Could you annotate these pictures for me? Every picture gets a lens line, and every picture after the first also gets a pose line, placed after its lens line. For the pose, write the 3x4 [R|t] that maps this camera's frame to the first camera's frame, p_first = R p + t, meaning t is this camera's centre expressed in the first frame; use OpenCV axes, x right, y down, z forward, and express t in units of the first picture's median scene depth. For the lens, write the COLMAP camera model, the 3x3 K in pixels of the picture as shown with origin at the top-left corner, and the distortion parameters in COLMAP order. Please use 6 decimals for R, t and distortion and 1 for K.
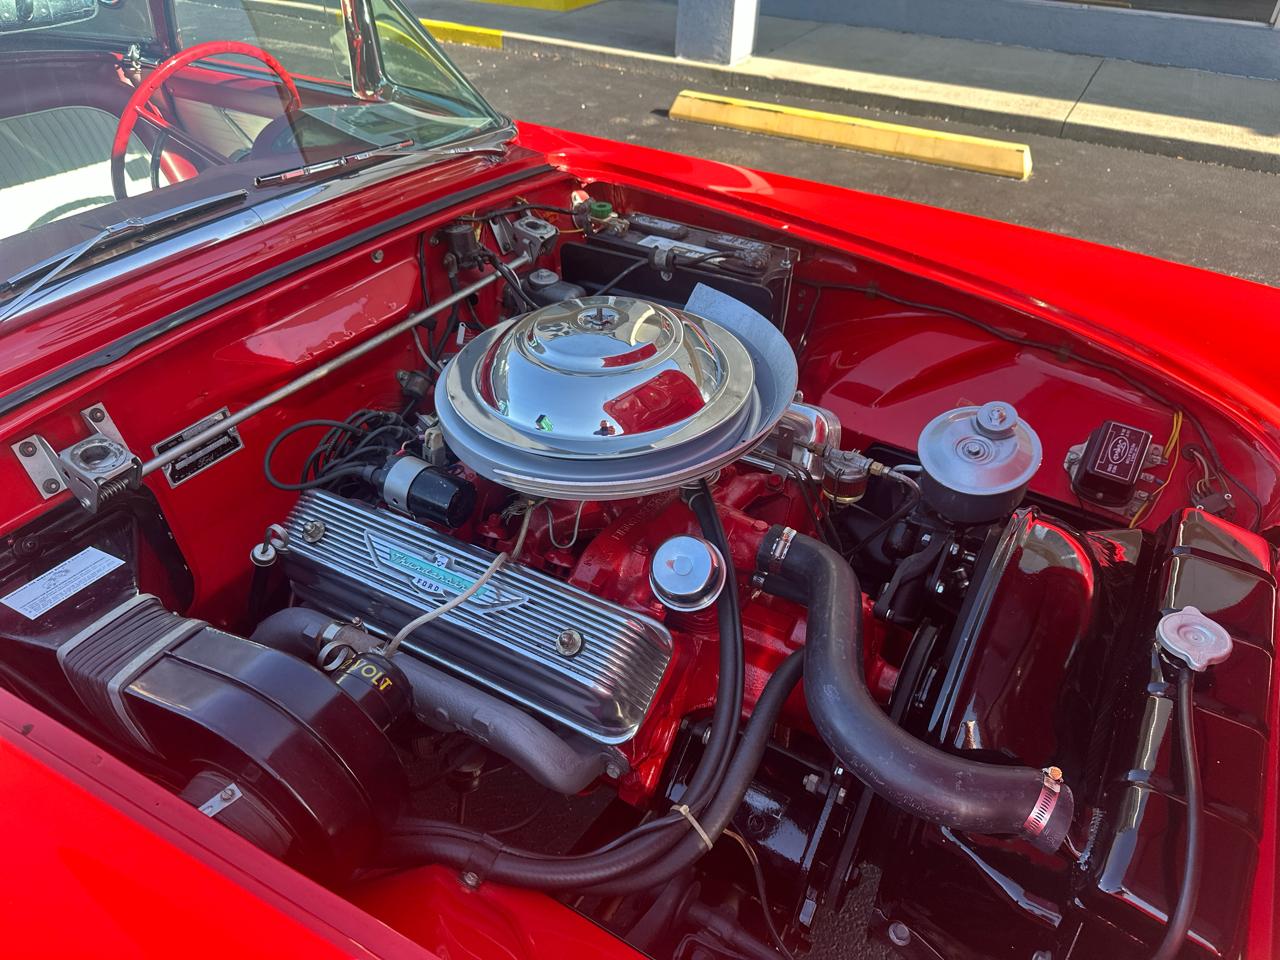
lens RADIAL K [[991.8, 0, 640.0], [0, 991.8, 480.0], [0, 0, 1]] dist [0.163189, -0.234821]
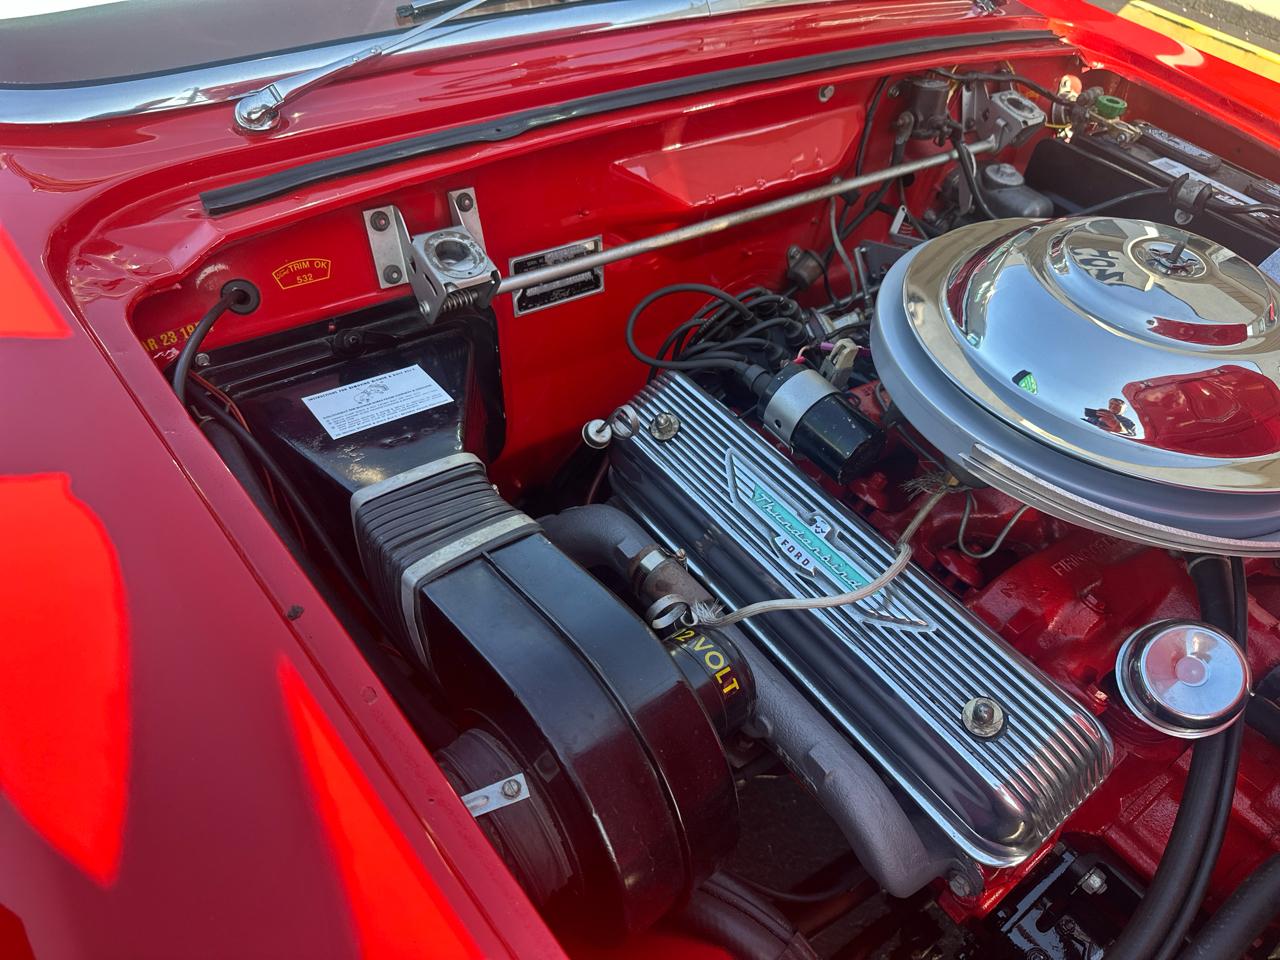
lens RADIAL K [[991.8, 0, 640.0], [0, 991.8, 480.0], [0, 0, 1]] dist [0.163189, -0.234821]
pose [[0.923446, 0.330010, -0.195809, -0.175703], [-0.307073, 0.941531, 0.138655, -0.010436], [0.230118, -0.067912, 0.970790, 0.245851]]
